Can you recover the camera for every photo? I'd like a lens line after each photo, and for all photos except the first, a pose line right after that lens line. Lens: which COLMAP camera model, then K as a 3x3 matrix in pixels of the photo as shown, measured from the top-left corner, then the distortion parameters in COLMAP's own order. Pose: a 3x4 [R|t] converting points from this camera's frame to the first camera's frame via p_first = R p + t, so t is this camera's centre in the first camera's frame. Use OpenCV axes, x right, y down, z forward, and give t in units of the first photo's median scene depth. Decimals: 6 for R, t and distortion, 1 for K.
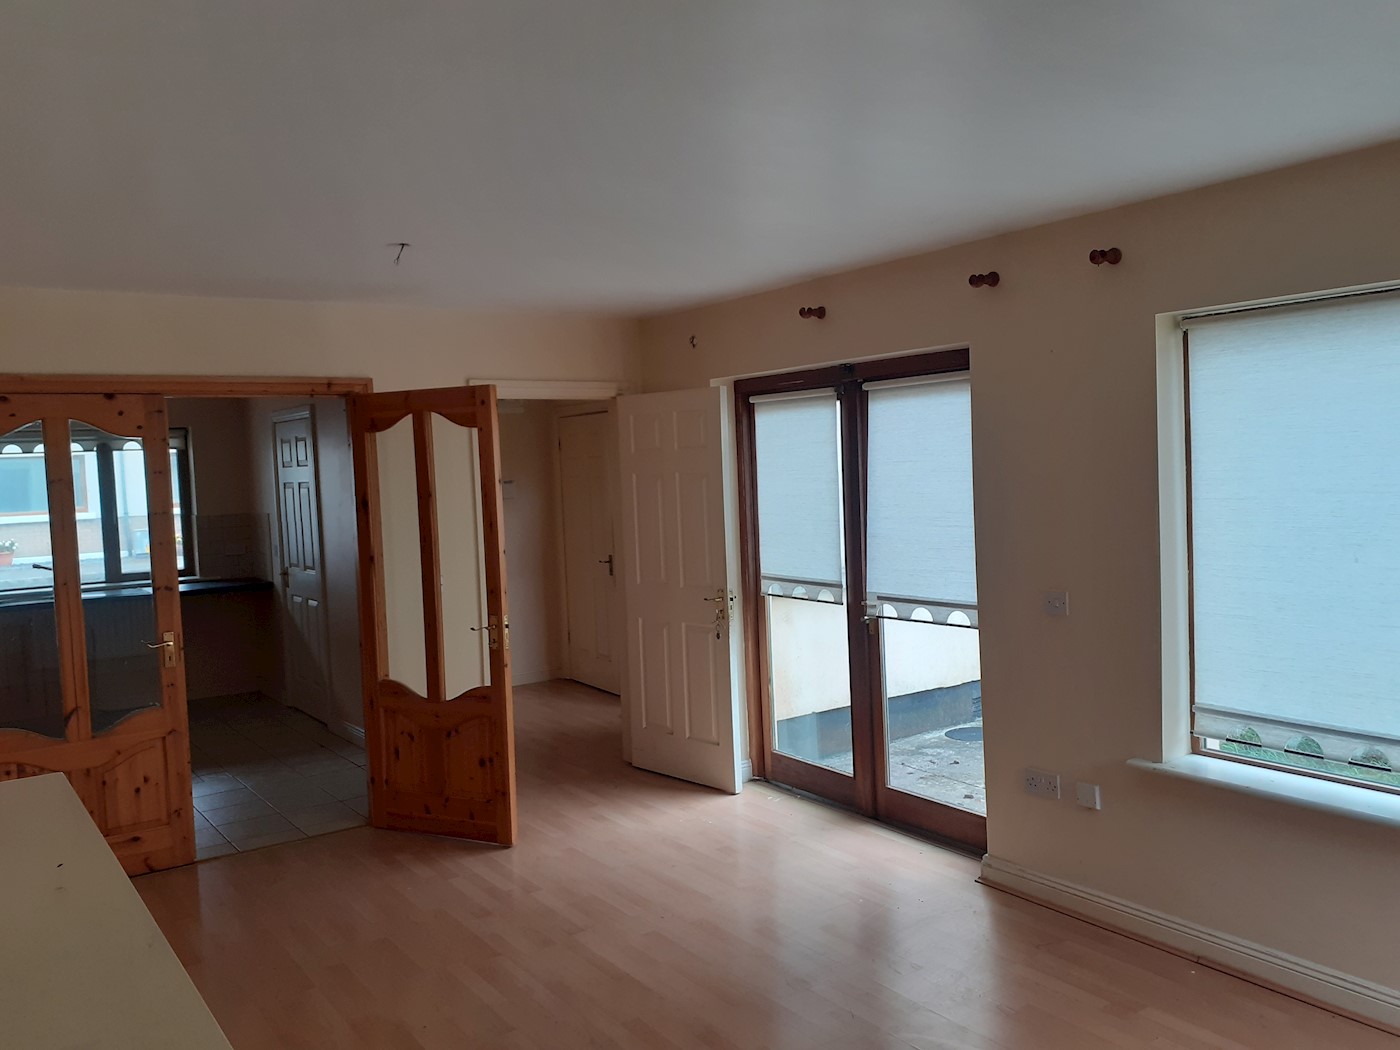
lens RADIAL K [[1112.7, 0, 705.4], [0, 1112.7, 523.3], [0, 0, 1]] dist [-0.004256, -0.004390]
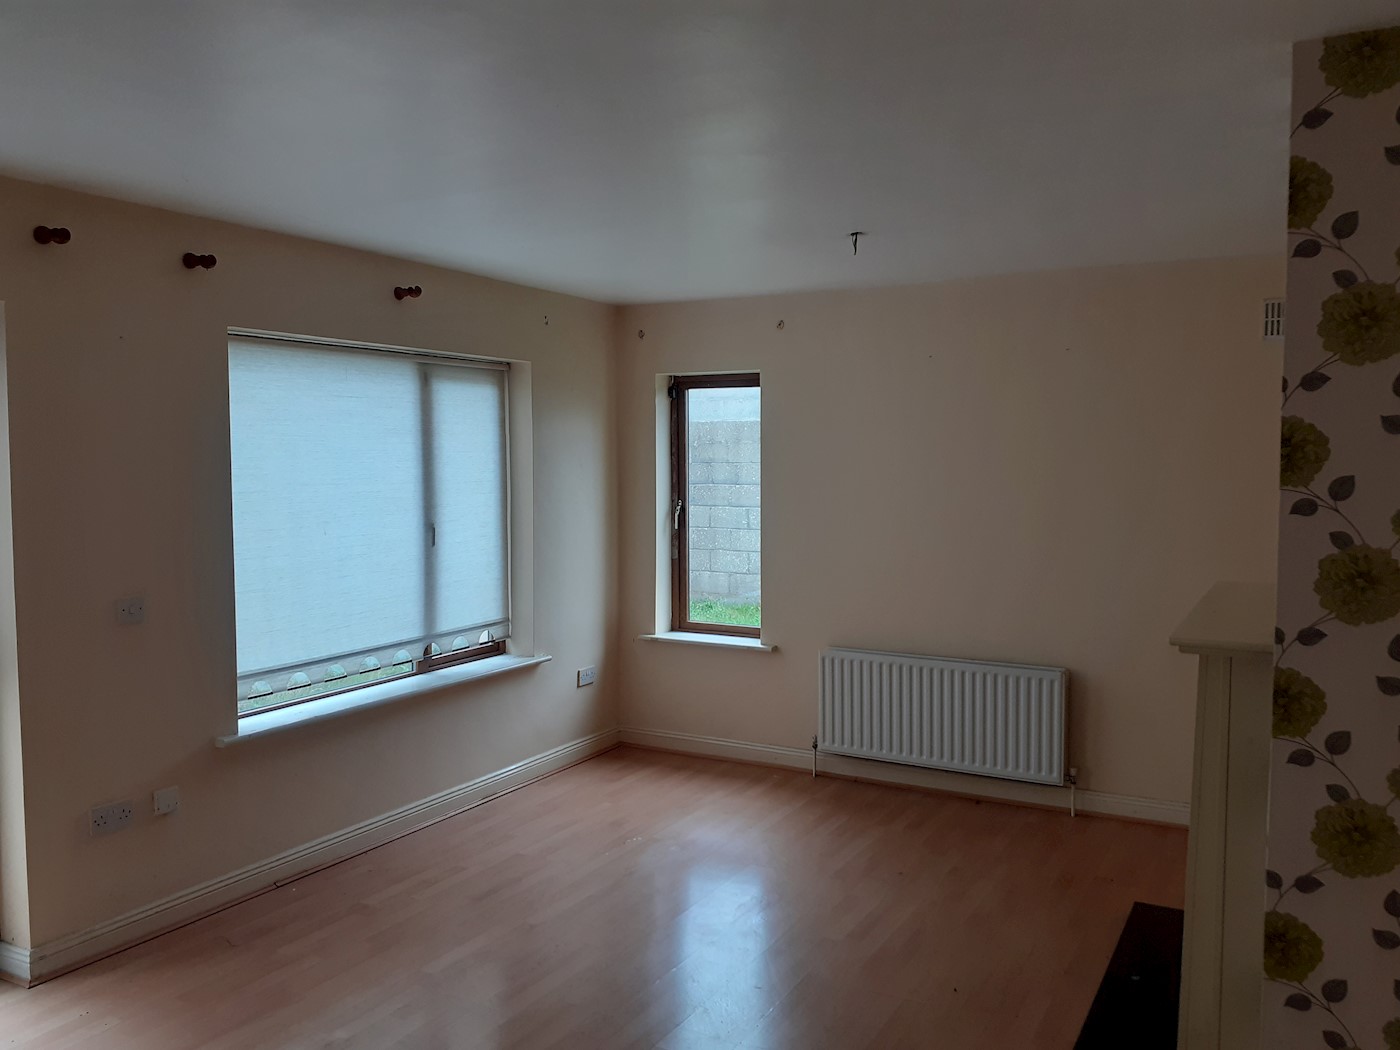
lens RADIAL K [[1112.7, 0, 705.4], [0, 1112.7, 523.3], [0, 0, 1]] dist [-0.004256, -0.004390]
pose [[-0.418016, -0.018019, 0.908261, -0.804186], [0.069653, 0.996224, 0.051821, -0.016568], [-0.905766, 0.084925, -0.415183, 1.045730]]
